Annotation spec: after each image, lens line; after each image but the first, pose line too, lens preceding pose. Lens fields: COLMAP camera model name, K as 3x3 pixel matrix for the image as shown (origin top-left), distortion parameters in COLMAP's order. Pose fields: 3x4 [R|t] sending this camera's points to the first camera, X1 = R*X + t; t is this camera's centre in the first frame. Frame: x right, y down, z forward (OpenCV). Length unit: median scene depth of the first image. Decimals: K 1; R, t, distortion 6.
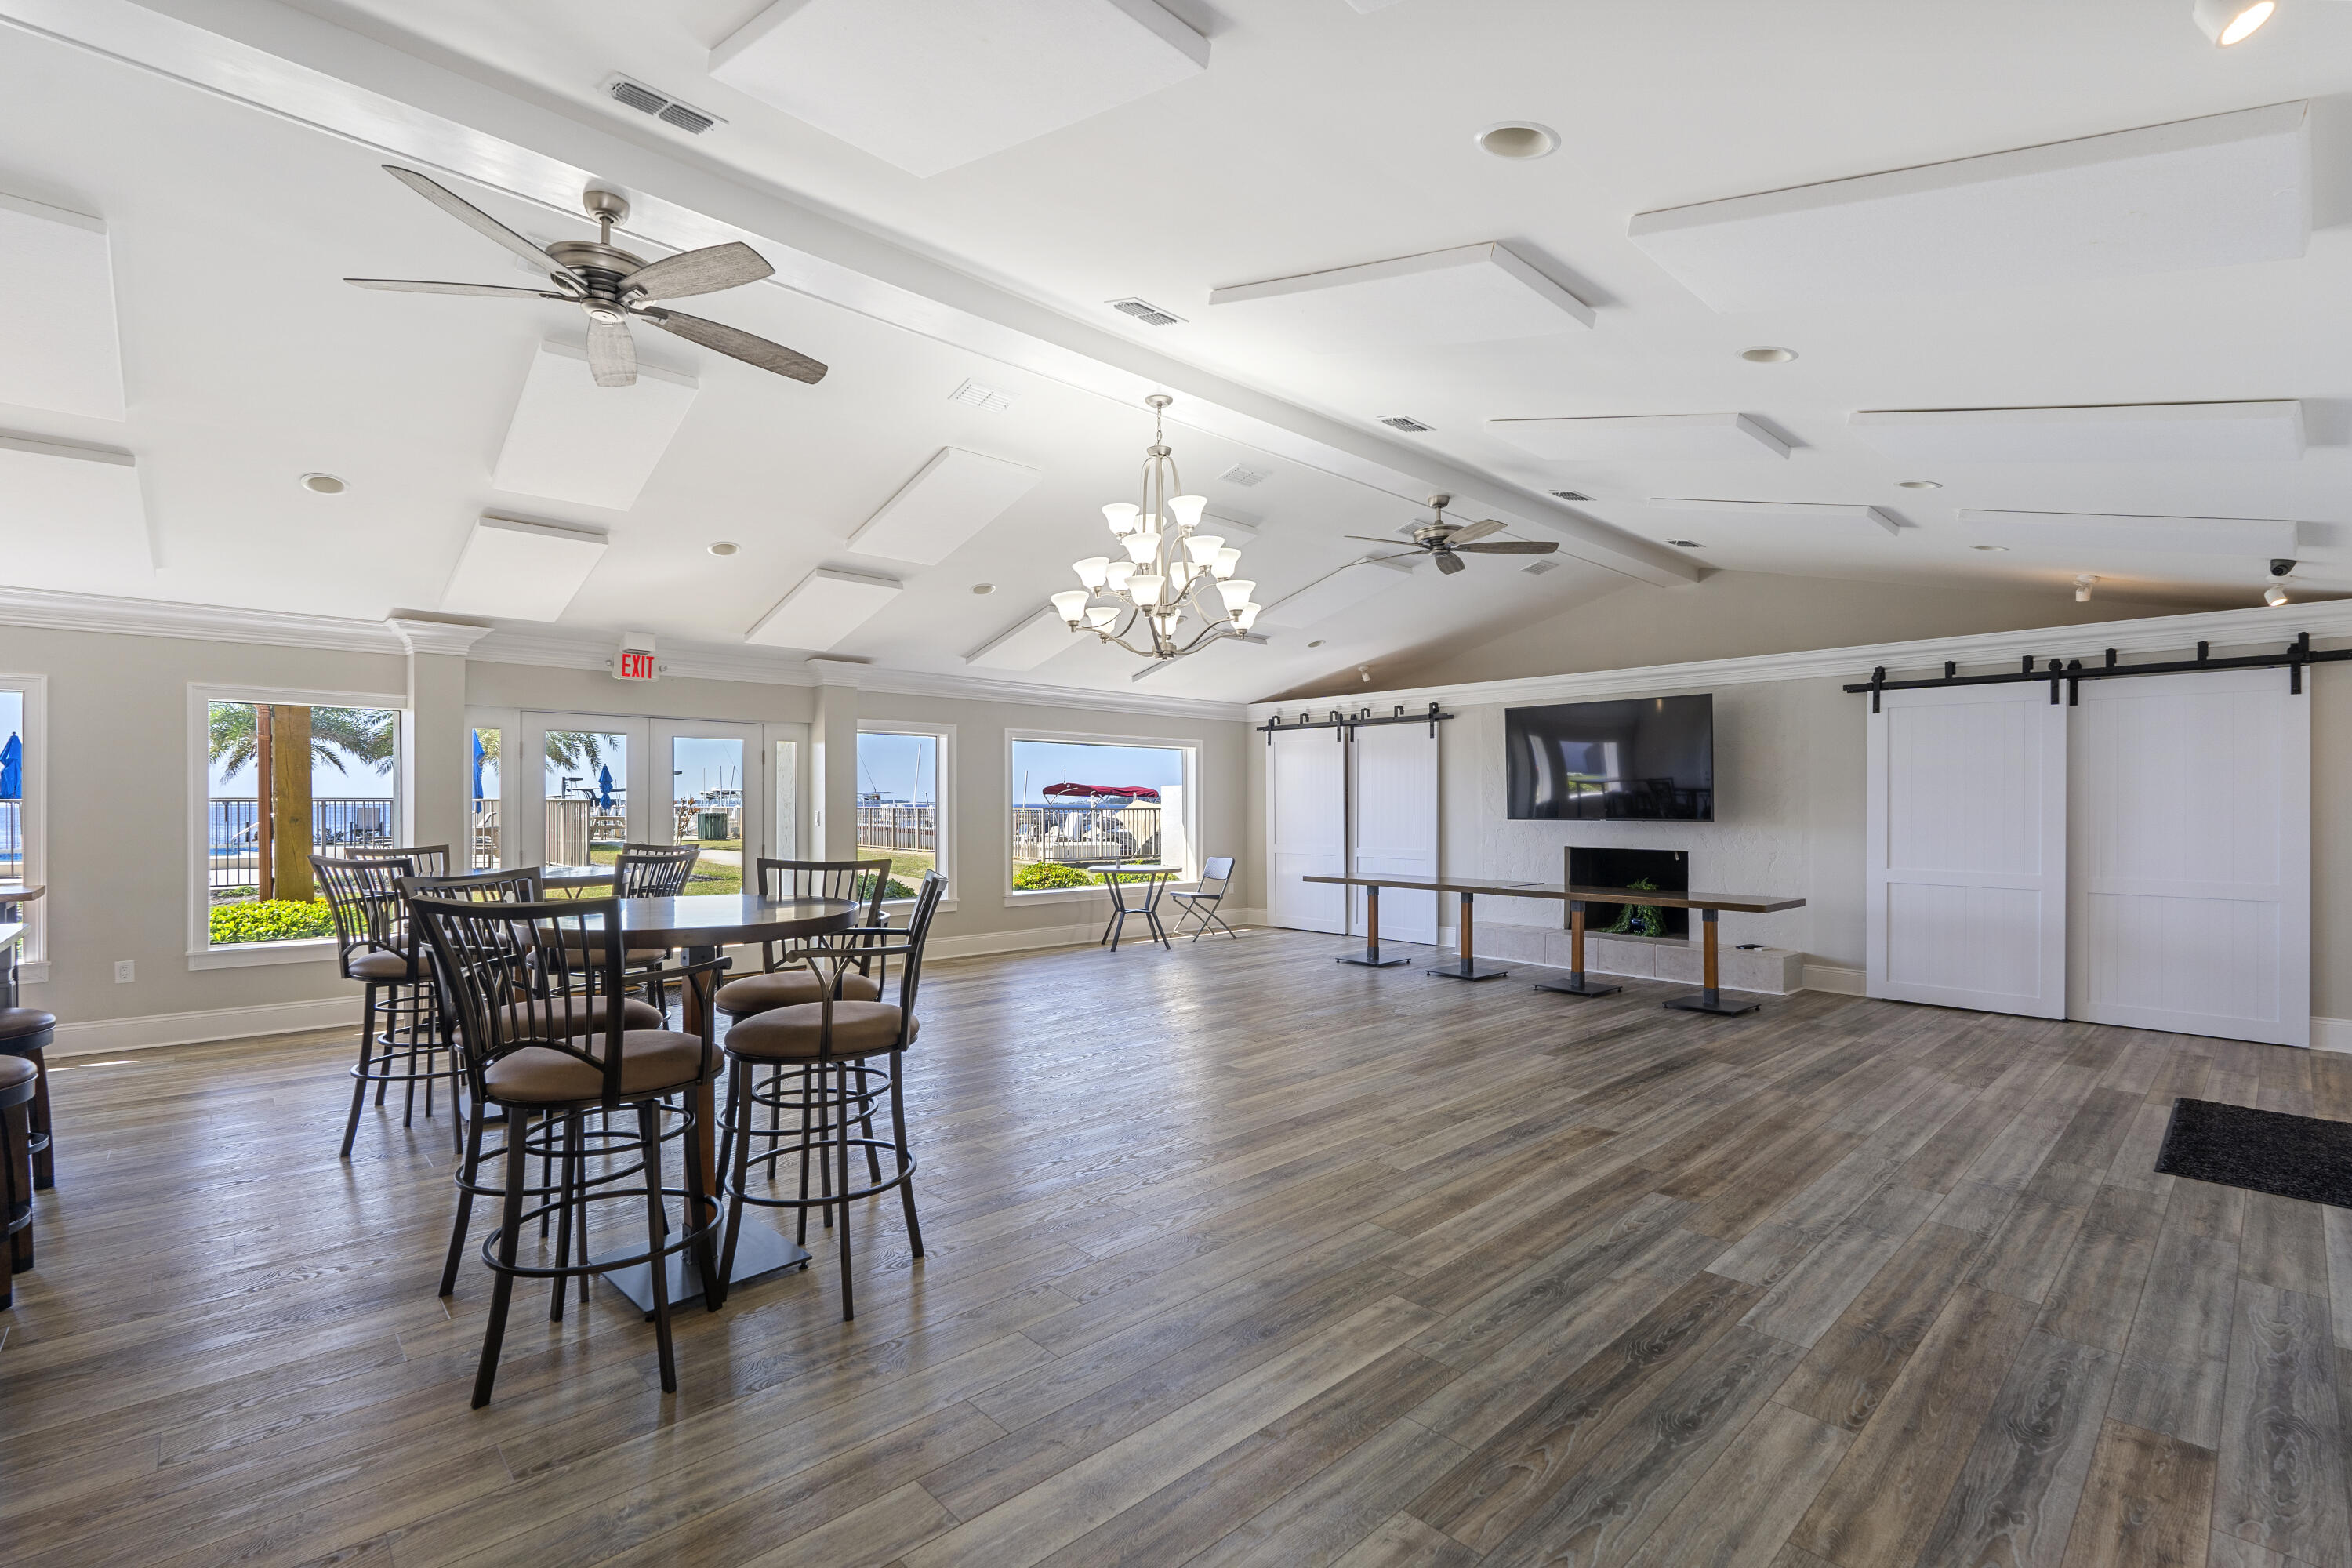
lens RADIAL K [[1050.8, 0, 1186.5], [0, 1050.8, 796.9], [0, 0, 1]] dist [-0.001868, 0.001853]
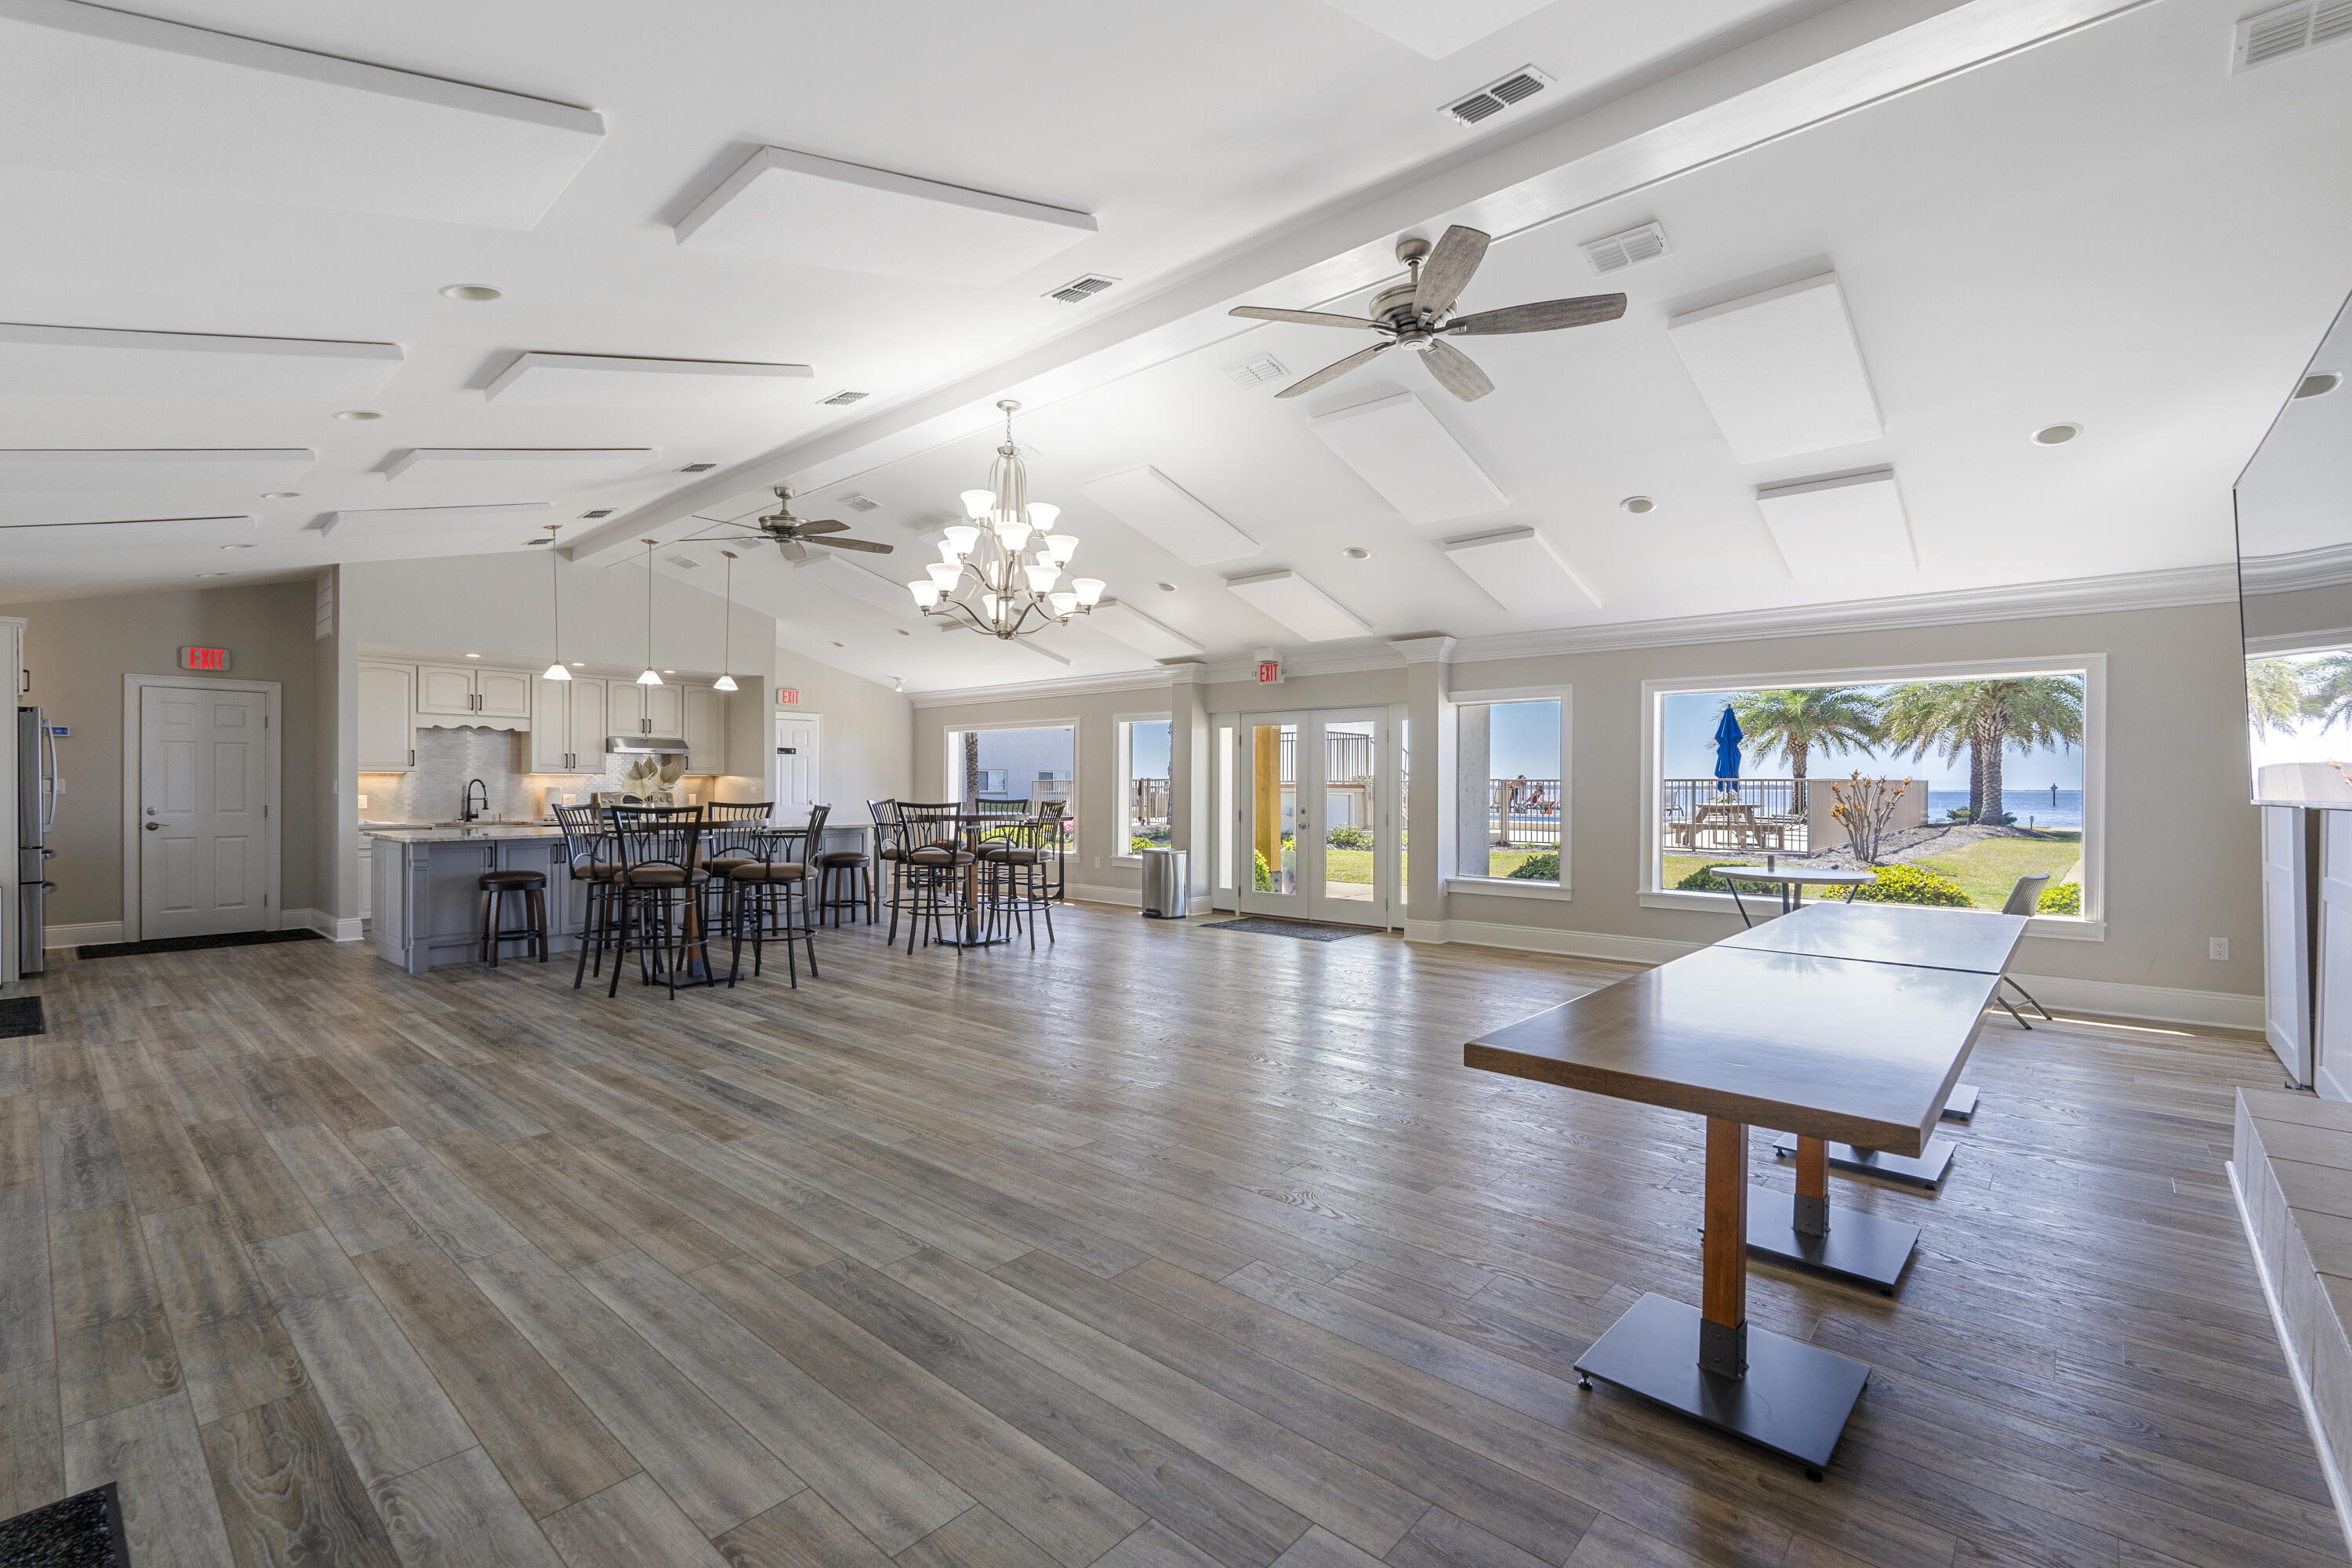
lens RADIAL K [[1050.8, 0, 1185.6], [0, 1050.8, 788.4], [0, 0, 1]] dist [-0.001868, 0.001853]
pose [[0.075642, -0.000025, -0.997135, 1.458322], [0.009556, 0.999954, 0.000700, 0.035248], [0.997089, -0.009581, 0.075639, 1.473843]]
